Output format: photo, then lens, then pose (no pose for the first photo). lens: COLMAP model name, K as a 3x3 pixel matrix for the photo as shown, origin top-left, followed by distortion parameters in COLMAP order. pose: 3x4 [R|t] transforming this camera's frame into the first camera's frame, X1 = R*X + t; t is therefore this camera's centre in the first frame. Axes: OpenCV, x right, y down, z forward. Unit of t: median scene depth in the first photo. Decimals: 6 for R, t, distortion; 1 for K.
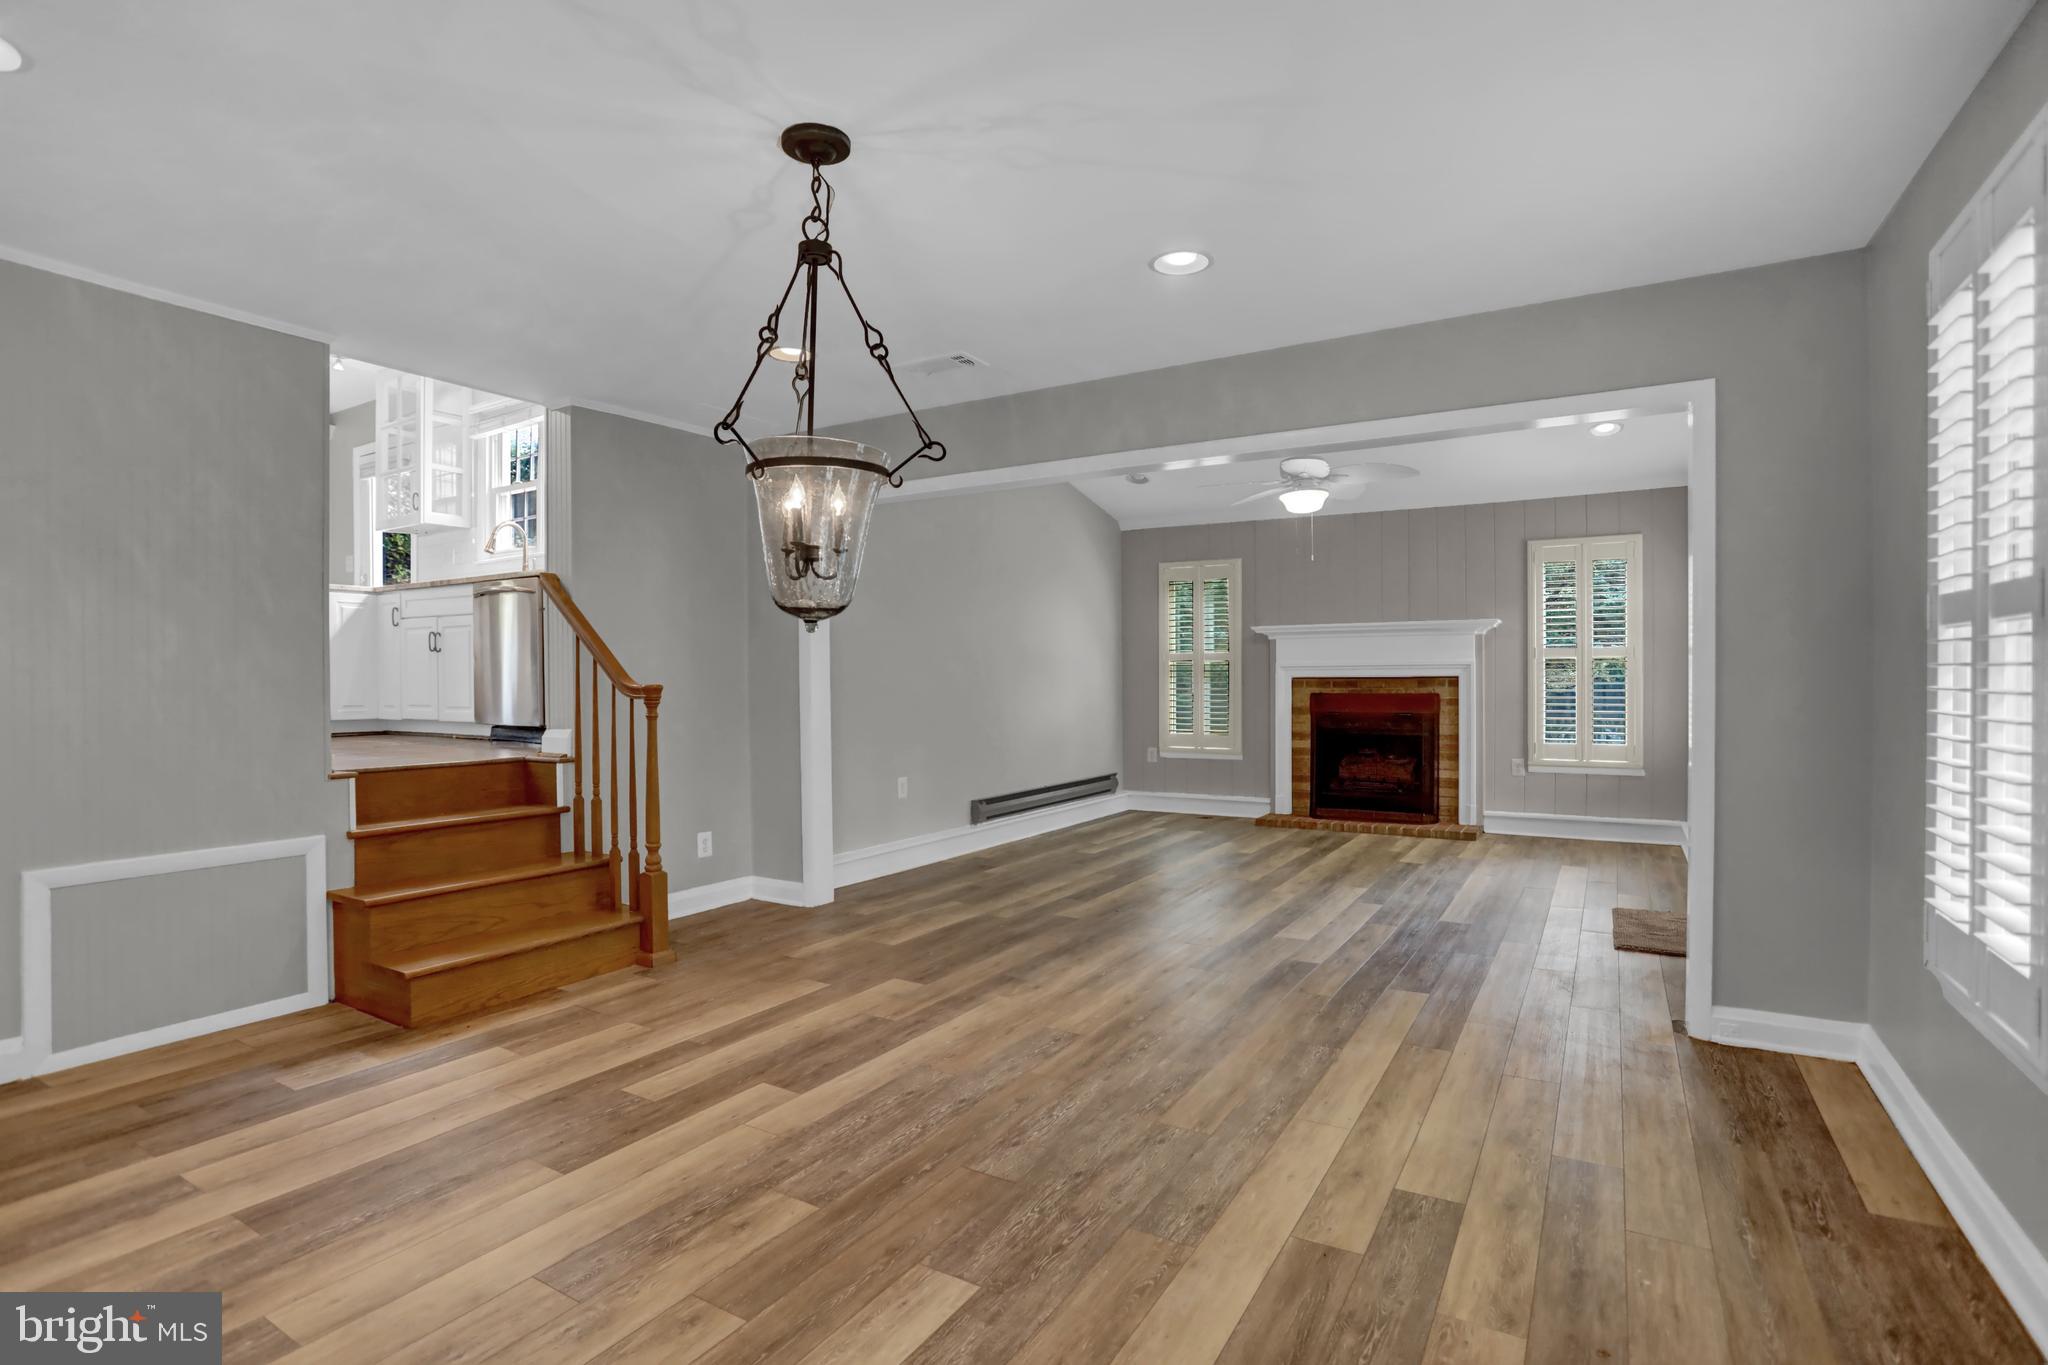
lens RADIAL K [[989.1, 0, 1030.4], [0, 989.1, 684.4], [0, 0, 1]] dist [-0.075632, 0.032964]
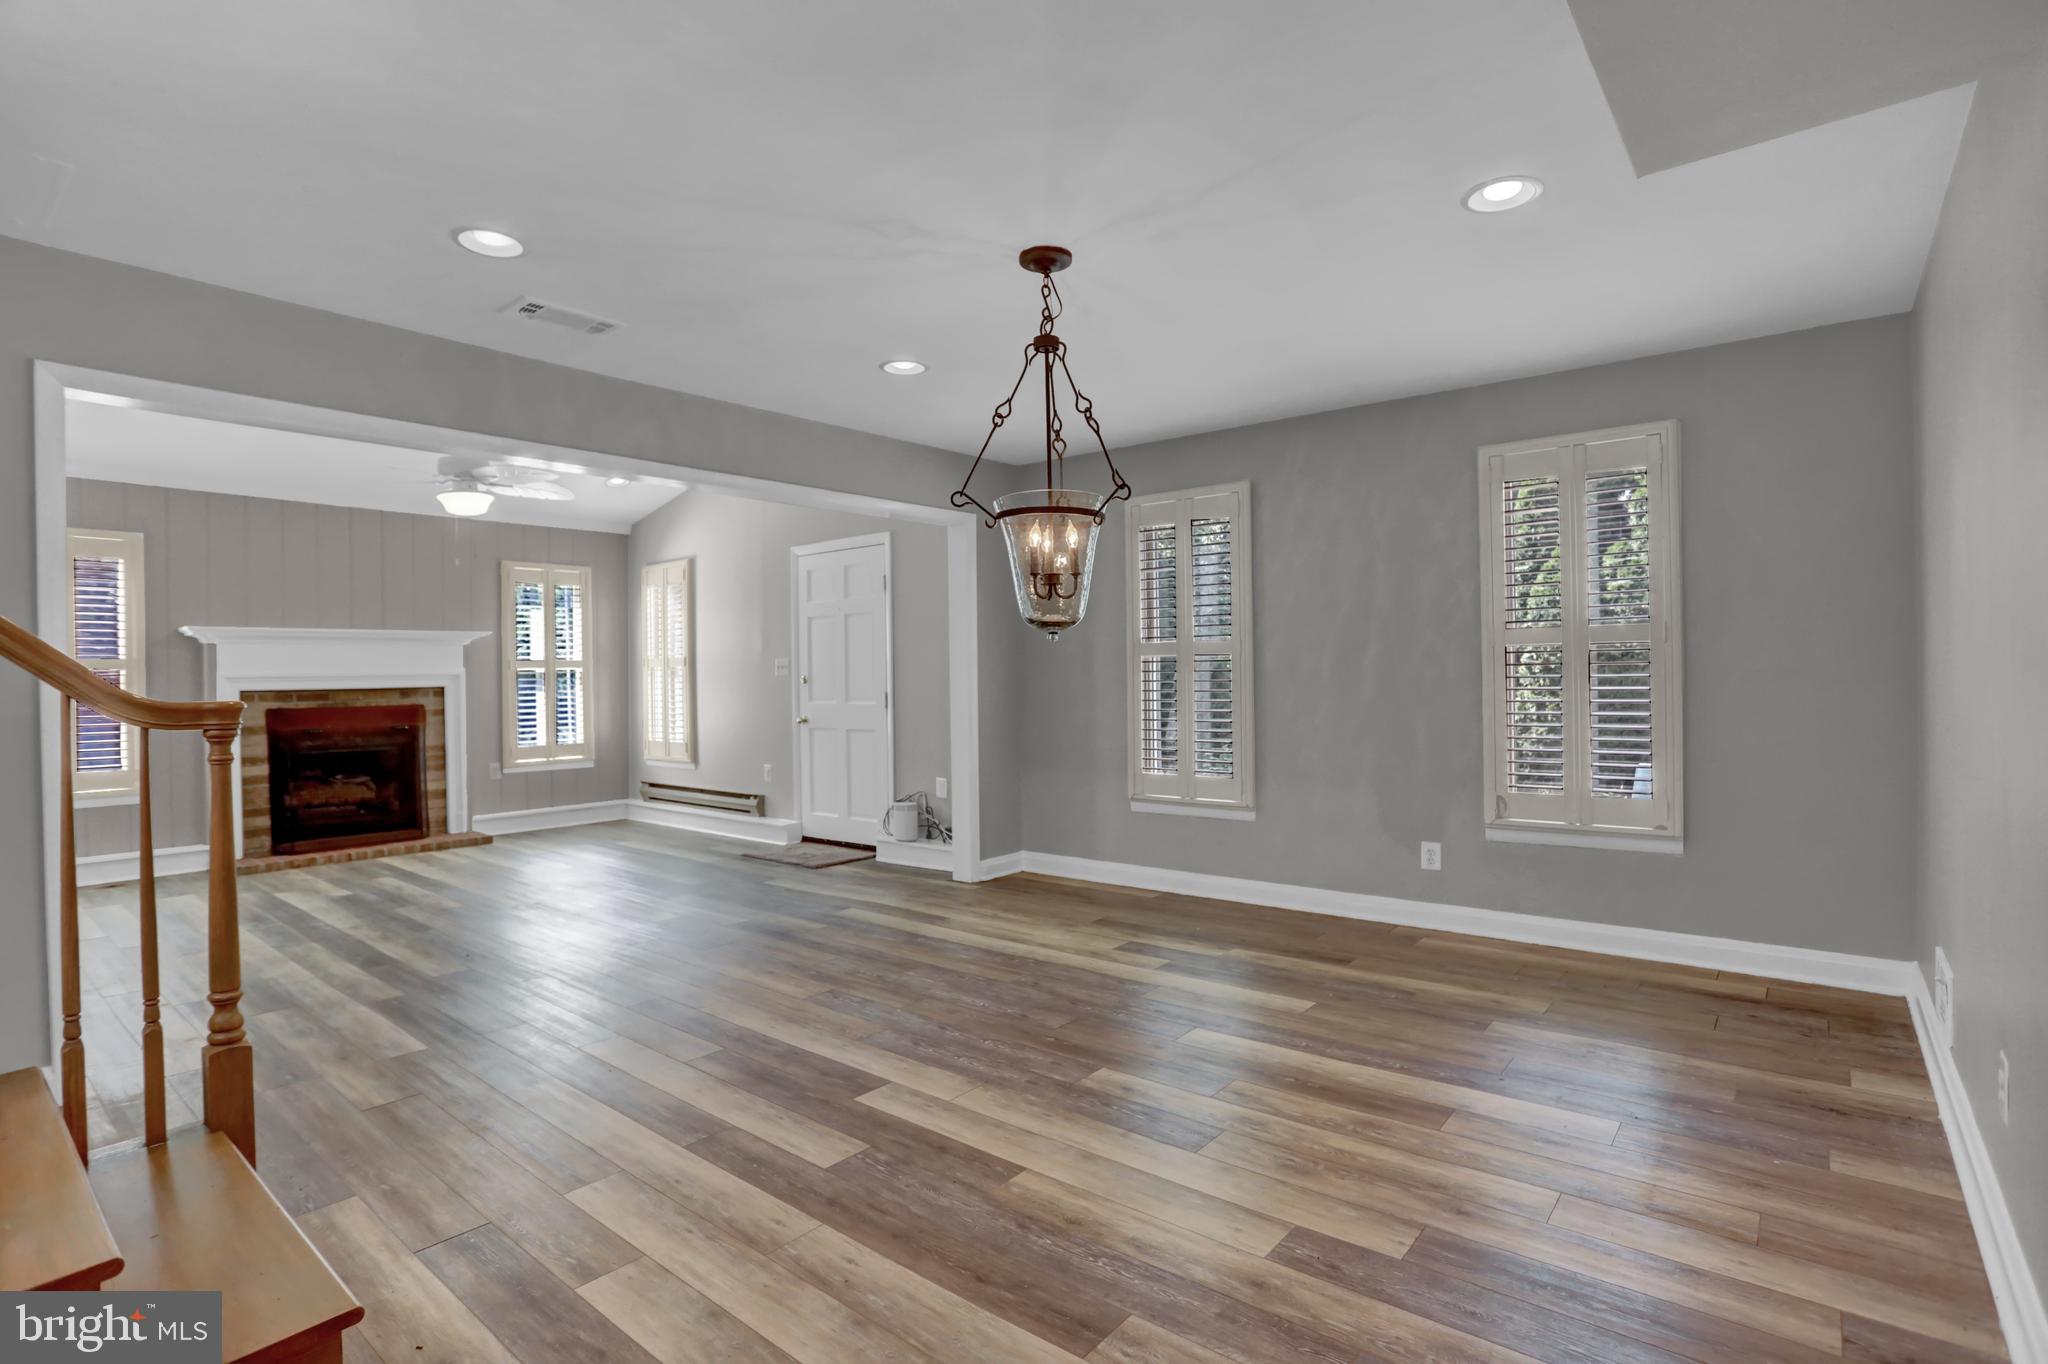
lens RADIAL K [[989.1, 0, 1030.4], [0, 989.1, 683.9], [0, 0, 1]] dist [-0.075632, 0.032964]
pose [[0.150988, -0.007132, 0.988510, -1.030928], [0.022228, 0.999746, 0.003818, -0.003222], [-0.988286, 0.021396, 0.151108, 0.573374]]
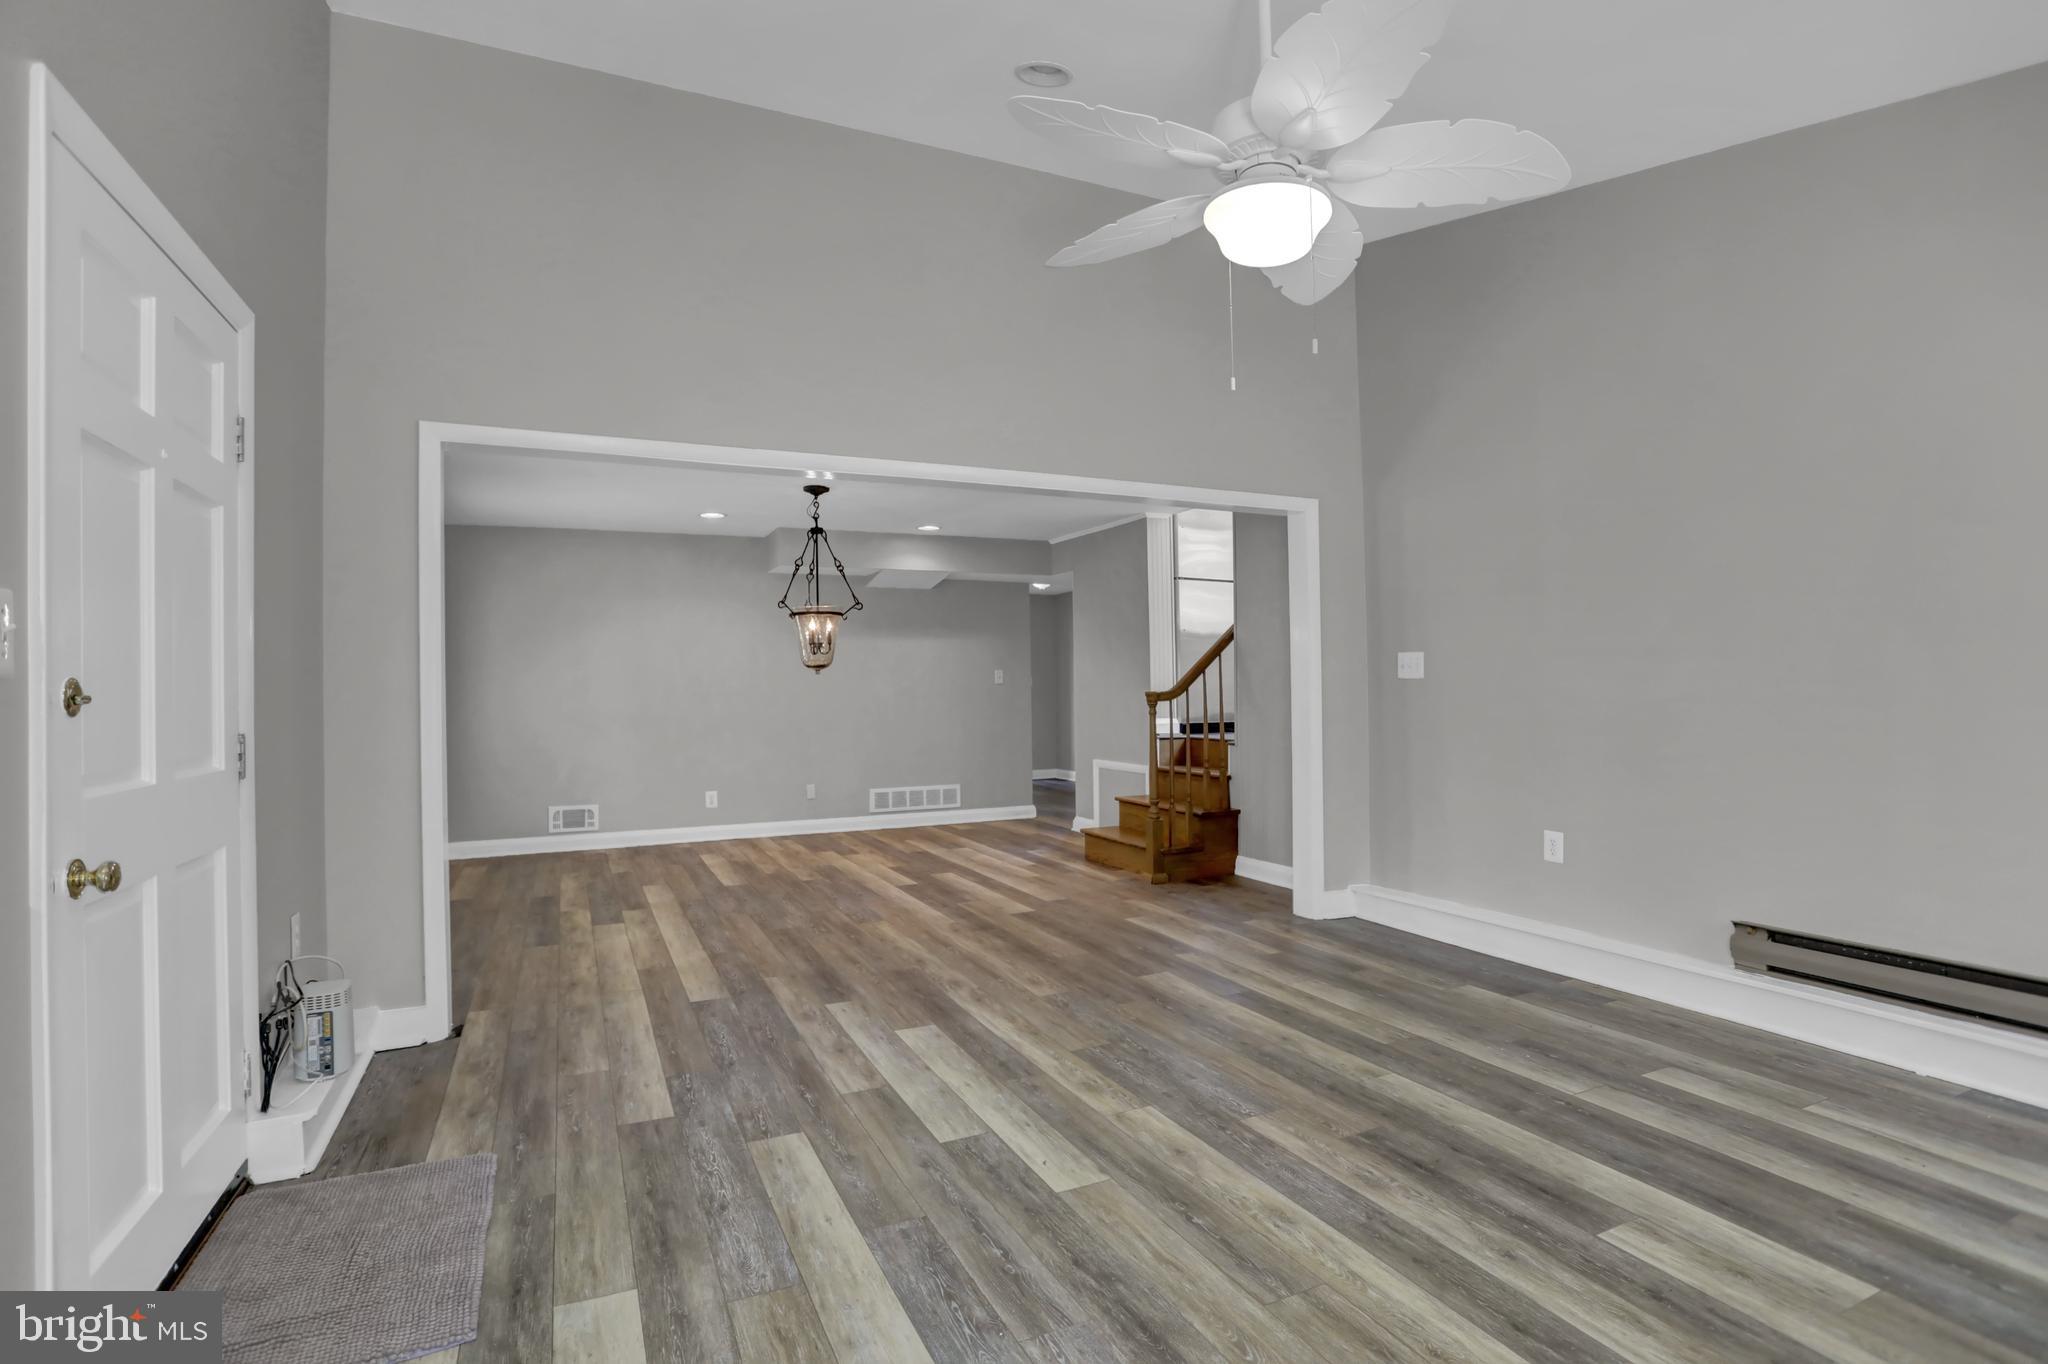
lens RADIAL K [[989.1, 0, 1030.4], [0, 989.1, 683.9], [0, 0, 1]] dist [-0.075632, 0.032964]
pose [[-0.552339, 0.004527, -0.833607, 1.162994], [0.008024, 0.999968, 0.000114, -0.016057], [0.833581, -0.006626, -0.552358, 2.035168]]
